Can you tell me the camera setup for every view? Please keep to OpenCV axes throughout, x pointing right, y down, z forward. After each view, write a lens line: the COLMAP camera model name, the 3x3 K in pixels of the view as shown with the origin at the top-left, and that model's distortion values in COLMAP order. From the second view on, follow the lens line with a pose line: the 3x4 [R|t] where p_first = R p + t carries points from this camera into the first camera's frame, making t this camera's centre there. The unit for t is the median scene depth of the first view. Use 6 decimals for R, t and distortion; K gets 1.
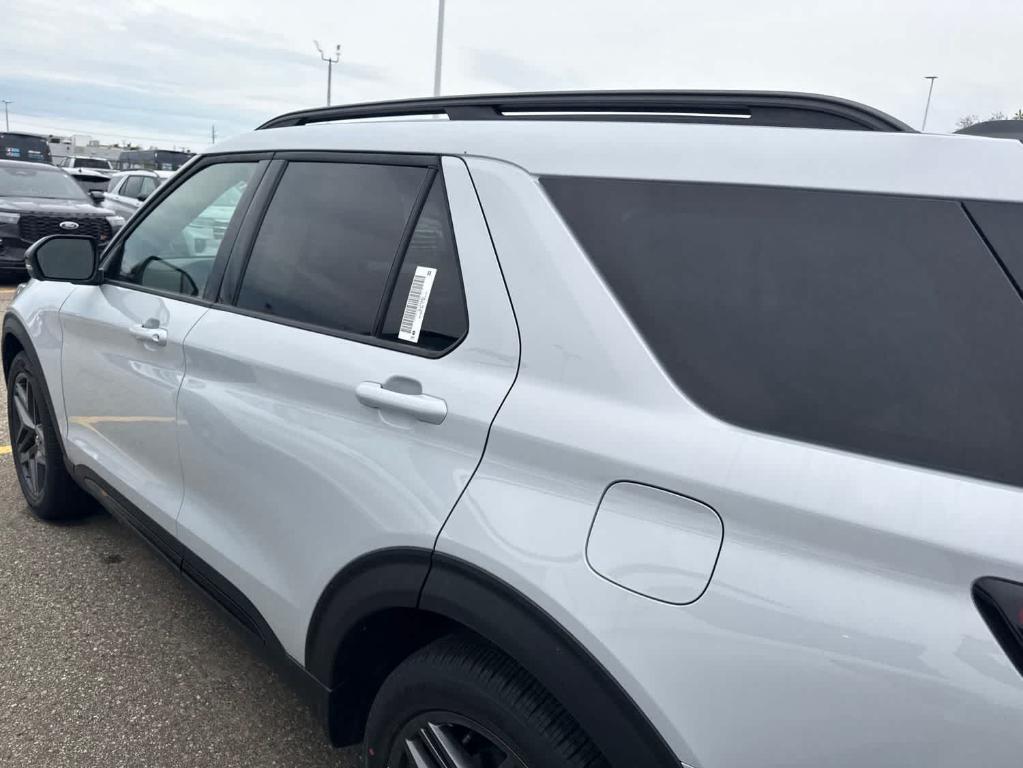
lens RADIAL K [[731.8, 0, 521.8], [0, 731.8, 381.6], [0, 0, 1]] dist [0.035928, -0.041661]
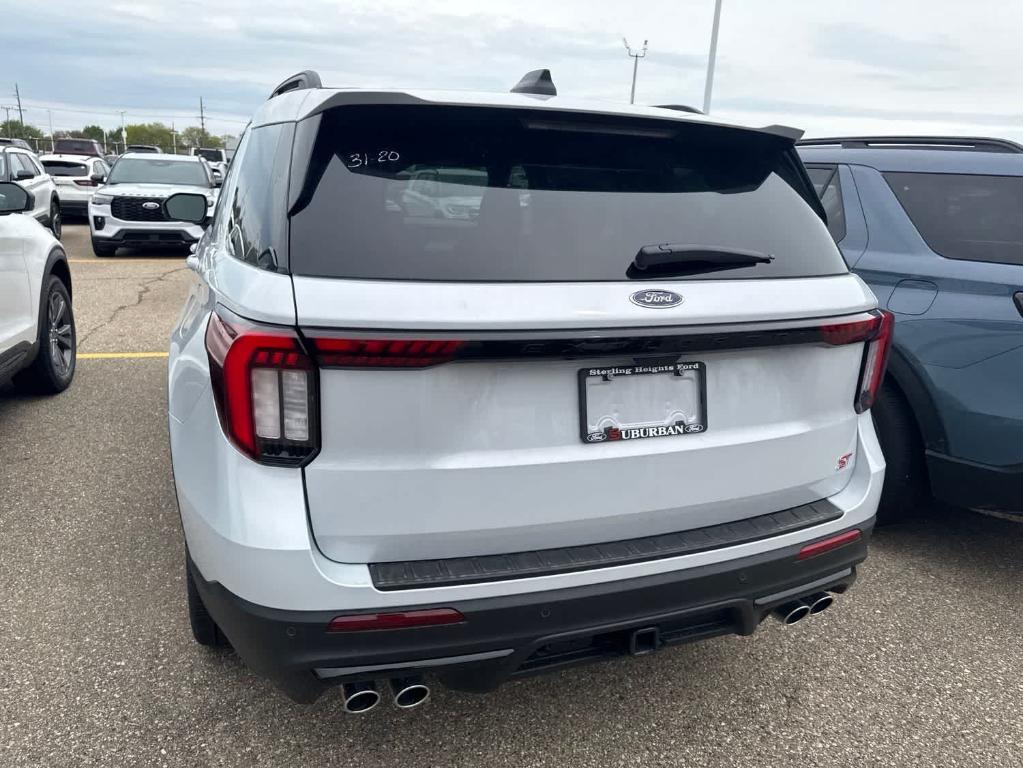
lens RADIAL K [[733.0, 0, 519.2], [0, 733.0, 378.0], [0, 0, 1]] dist [0.038408, -0.040049]
pose [[0.910429, 0.073796, -0.407030, 0.718255], [-0.072005, 0.997209, 0.019739, 0.118991], [0.407351, 0.011337, 0.913201, -0.173044]]
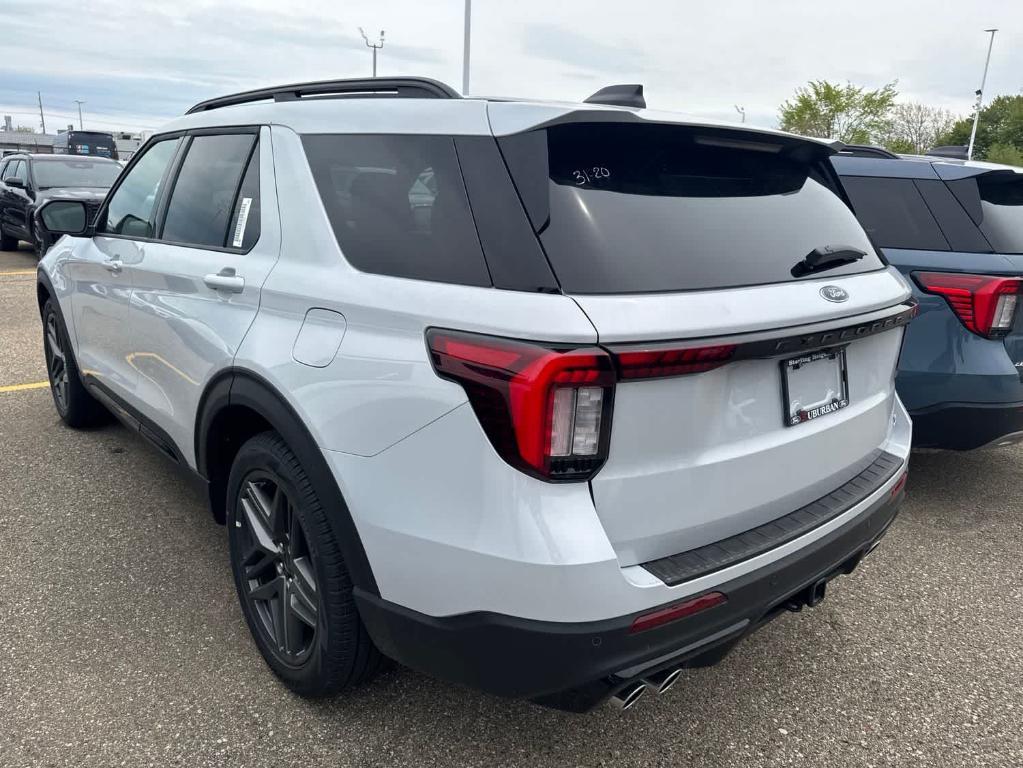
lens RADIAL K [[731.8, 0, 521.8], [0, 731.8, 381.6], [0, 0, 1]] dist [0.035928, -0.041661]
pose [[0.996452, -0.016603, -0.082512, 0.331709], [0.018877, 0.999461, 0.026863, 0.116216], [0.082021, -0.028325, 0.996228, -0.298533]]
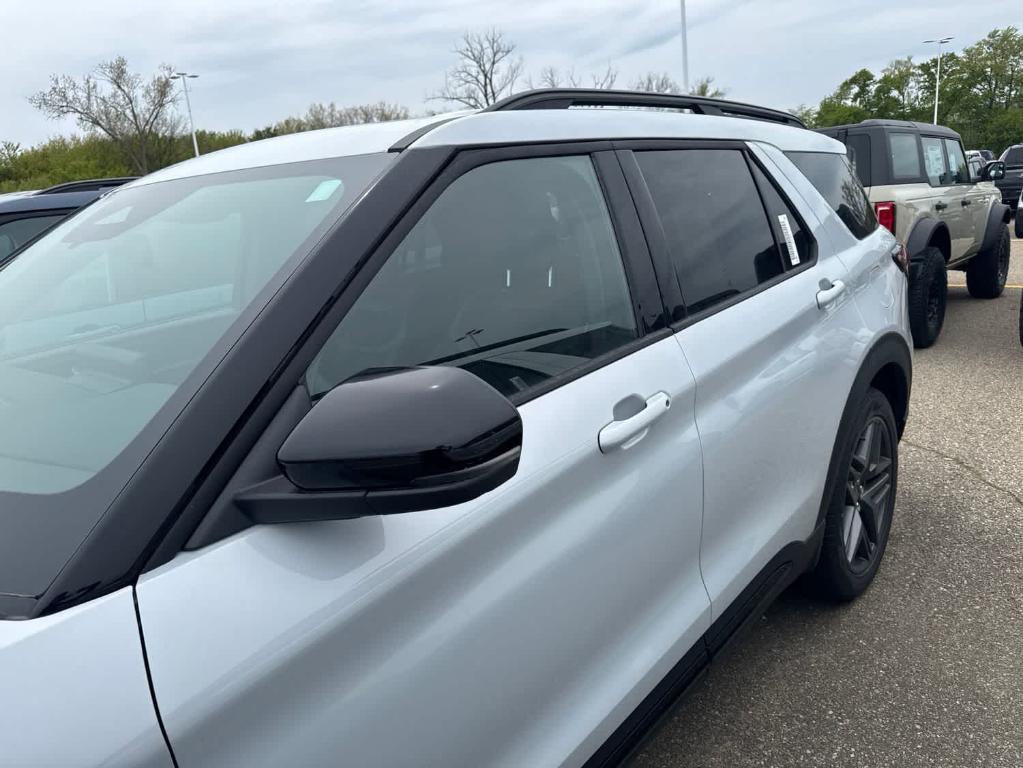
lens RADIAL K [[736.9, 0, 508.1], [0, 736.9, 378.2], [0, 0, 1]] dist [0.008437, -0.007181]
pose [[-0.060729, -0.307689, 0.949547, -0.949138], [0.304384, 0.900283, 0.311193, -0.289100], [-0.950612, 0.307925, 0.038983, 0.918713]]
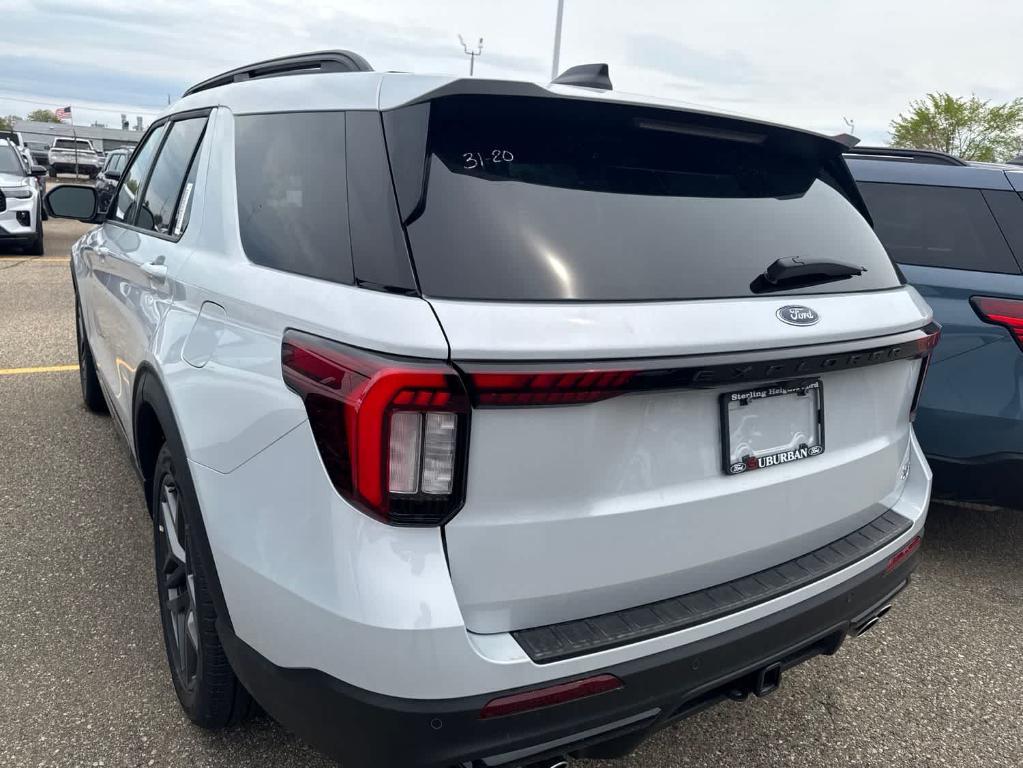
lens RADIAL K [[736.9, 0, 508.1], [0, 736.9, 378.2], [0, 0, 1]] dist [0.008437, -0.007181]
pose [[0.976288, 0.043654, -0.212027, 0.475670], [-0.041788, 0.999038, 0.013275, 0.107261], [0.212402, -0.004100, 0.977174, -0.176057]]
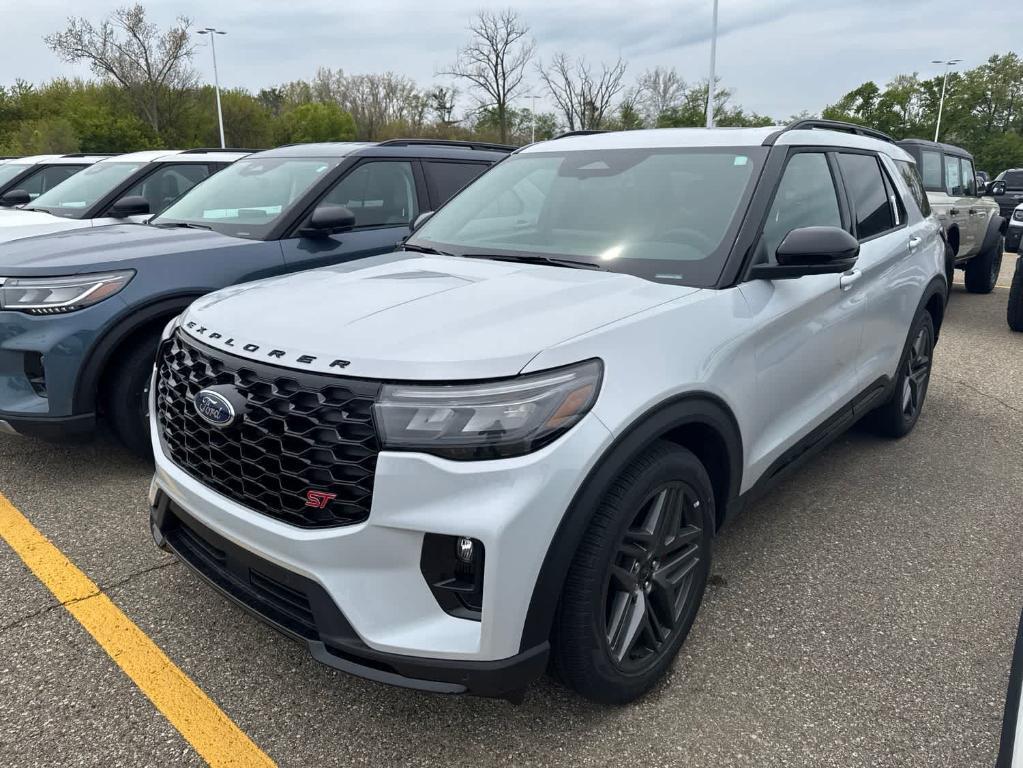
lens RADIAL K [[725.7, 0, 512.3], [0, 725.7, 377.4], [0, 0, 1]] dist [0.009128, -0.006014]
pose [[-0.057702, -0.337018, 0.939728, -1.582382], [0.226187, 0.912406, 0.341108, -0.442371], [-0.972373, 0.232237, 0.023581, 1.406078]]
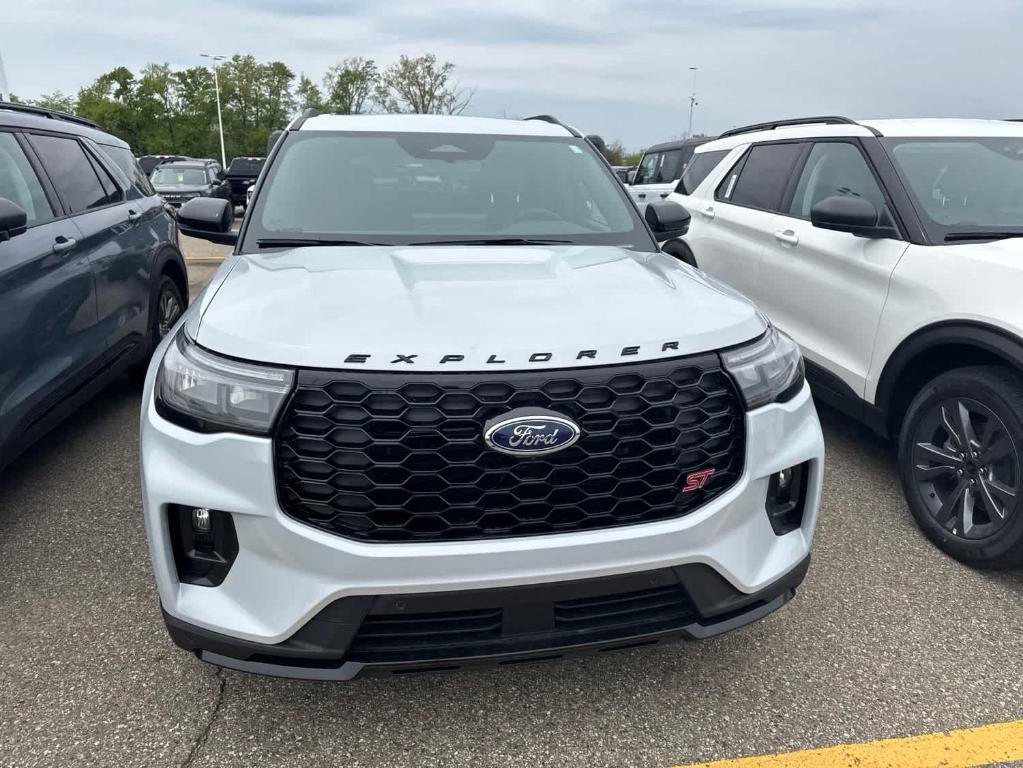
lens RADIAL K [[725.7, 0, 512.3], [0, 725.7, 377.4], [0, 0, 1]] dist [0.009128, -0.006014]
pose [[-0.810563, -0.241216, 0.533669, -1.158445], [0.063010, 0.870031, 0.488953, -0.580487], [-0.582252, 0.429954, -0.690016, 2.178804]]
